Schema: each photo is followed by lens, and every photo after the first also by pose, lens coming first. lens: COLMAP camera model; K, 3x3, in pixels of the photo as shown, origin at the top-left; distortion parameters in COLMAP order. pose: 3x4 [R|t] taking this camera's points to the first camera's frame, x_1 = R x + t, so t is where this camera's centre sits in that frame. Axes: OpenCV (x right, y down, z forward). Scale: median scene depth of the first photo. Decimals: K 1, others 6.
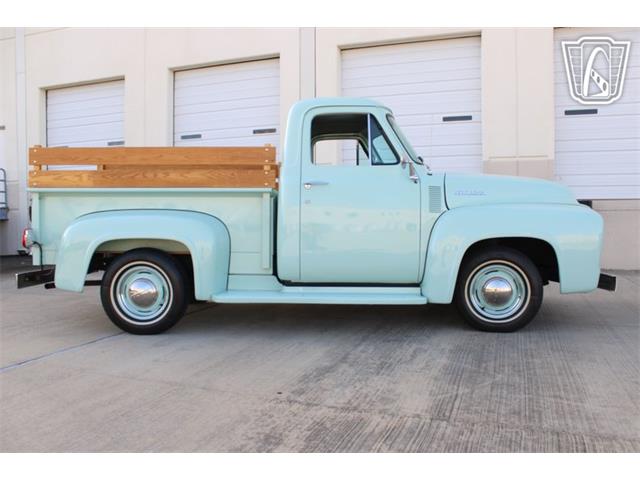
lens RADIAL K [[547.6, 0, 341.3], [0, 547.6, 257.3], [0, 0, 1]] dist [-0.134530, 0.077591]
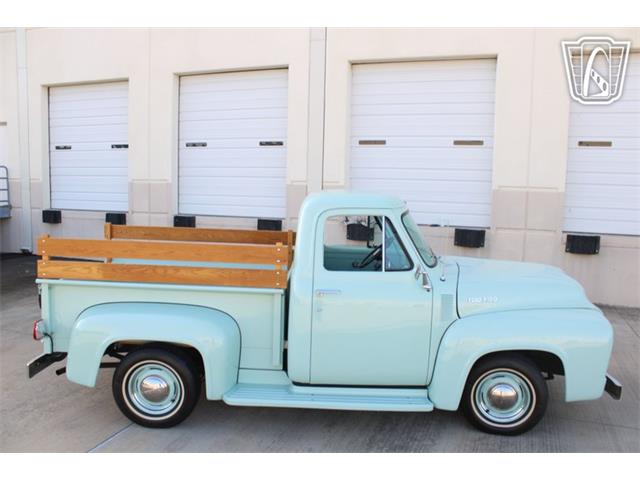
lens RADIAL K [[547.6, 0, 342.7], [0, 547.6, 240.8], [0, 0, 1]] dist [-0.134530, 0.077591]
pose [[0.999612, 0.027670, 0.003275, -0.024796], [-0.027828, 0.997313, 0.067771, -0.284750], [-0.001391, -0.067836, 0.997695, 0.012375]]
